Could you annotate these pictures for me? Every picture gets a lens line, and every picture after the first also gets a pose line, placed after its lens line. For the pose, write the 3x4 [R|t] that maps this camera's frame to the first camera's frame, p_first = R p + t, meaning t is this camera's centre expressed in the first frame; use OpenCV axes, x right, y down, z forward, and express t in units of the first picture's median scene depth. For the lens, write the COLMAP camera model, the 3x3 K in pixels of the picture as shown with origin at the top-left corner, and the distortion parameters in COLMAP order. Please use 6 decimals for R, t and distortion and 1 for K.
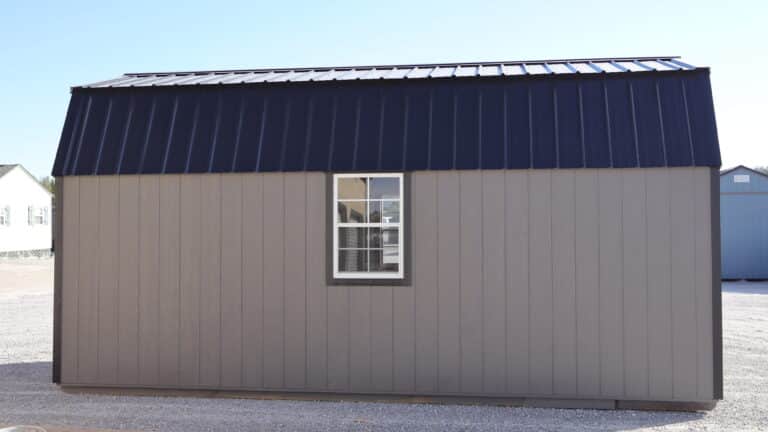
lens RADIAL K [[785.1, 0, 381.8], [0, 785.1, 227.1], [0, 0, 1]] dist [0.017349, -0.001252]
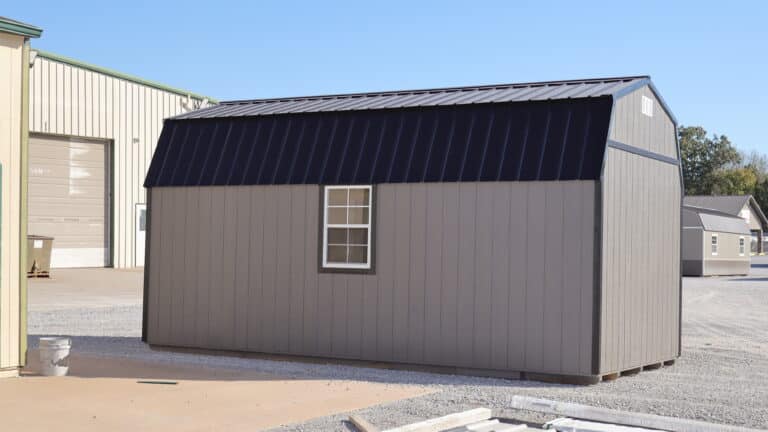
lens RADIAL K [[1157.2, 0, 384.0], [0, 1157.2, 216.0], [0, 0, 1]] dist [0.028541, 0.056220]
pose [[0.924890, 0.006506, -0.380179, 0.744499], [-0.013050, 0.999808, -0.014638, 0.007757], [0.380011, 0.018500, 0.924797, -0.705484]]
